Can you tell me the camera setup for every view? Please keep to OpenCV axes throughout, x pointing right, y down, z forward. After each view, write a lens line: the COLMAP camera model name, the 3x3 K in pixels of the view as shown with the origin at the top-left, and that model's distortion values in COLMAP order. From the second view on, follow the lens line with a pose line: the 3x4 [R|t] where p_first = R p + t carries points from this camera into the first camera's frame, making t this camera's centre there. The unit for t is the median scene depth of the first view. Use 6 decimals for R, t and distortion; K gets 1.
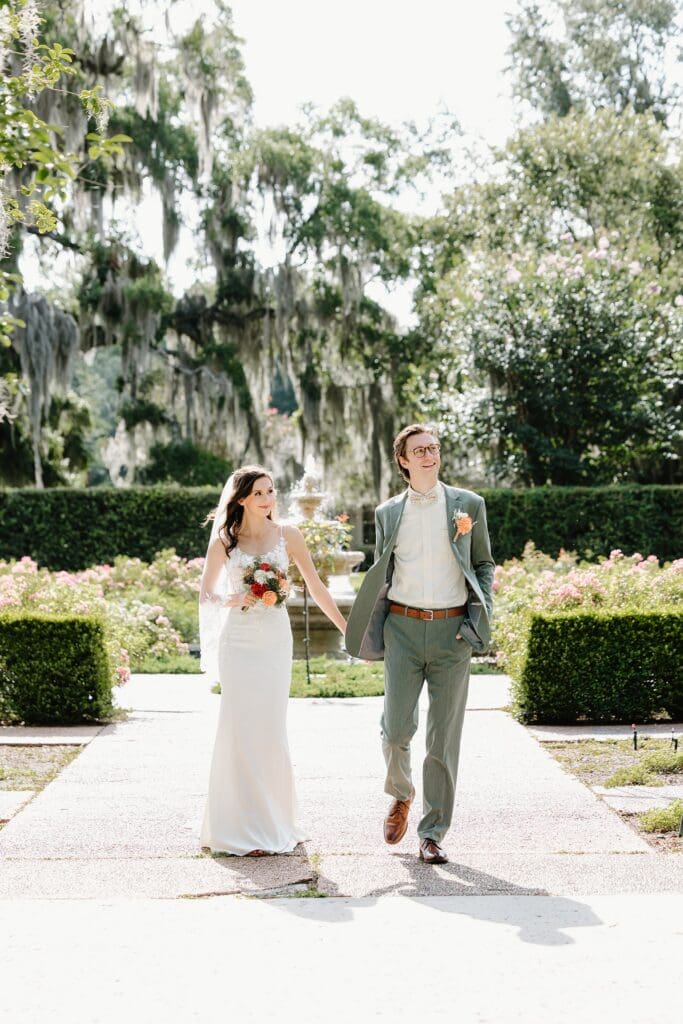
lens RADIAL K [[3164.8, 0, 341.5], [0, 3164.8, 512.0], [0, 0, 1]] dist [0.097314, -0.043594]
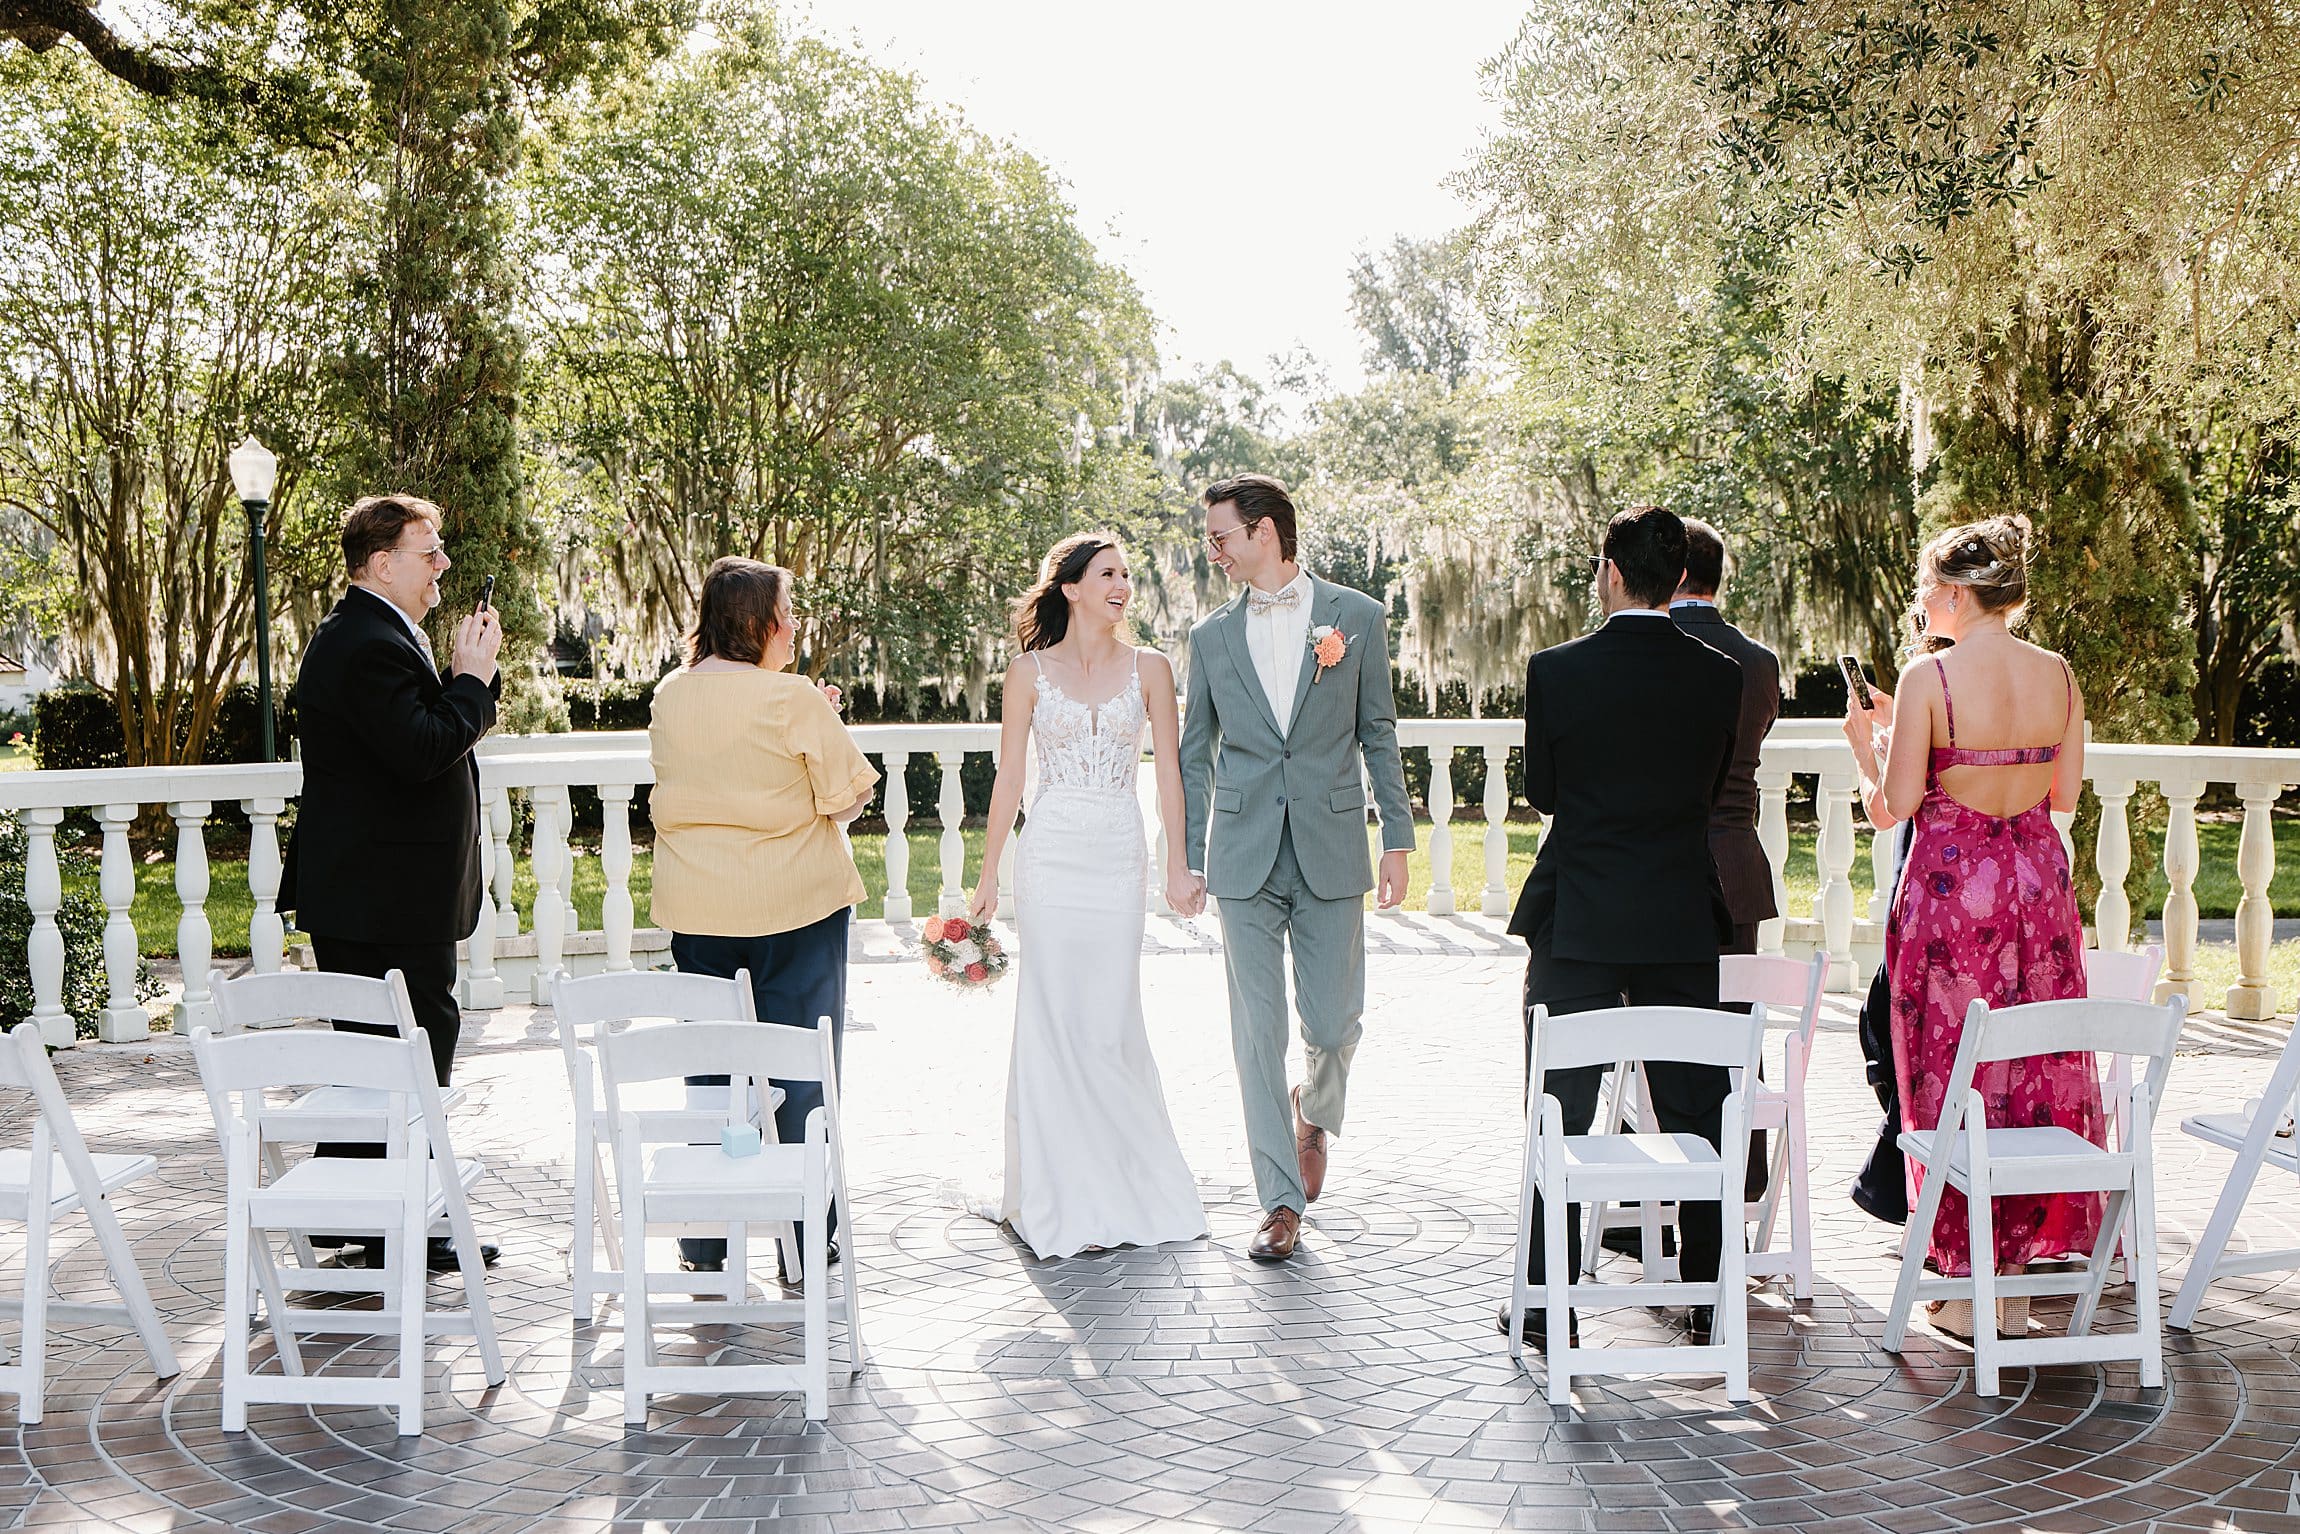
lens RADIAL K [[14616.5, 0, 1150.0], [0, 14616.5, 767.0], [0, 0, 1]] dist [0.752491, 4.918582]
pose [[0.999862, -0.007817, -0.014645, 0.061713], [0.008031, 0.999860, 0.014652, -0.045460], [0.014529, -0.014768, 0.999785, -5.520433]]
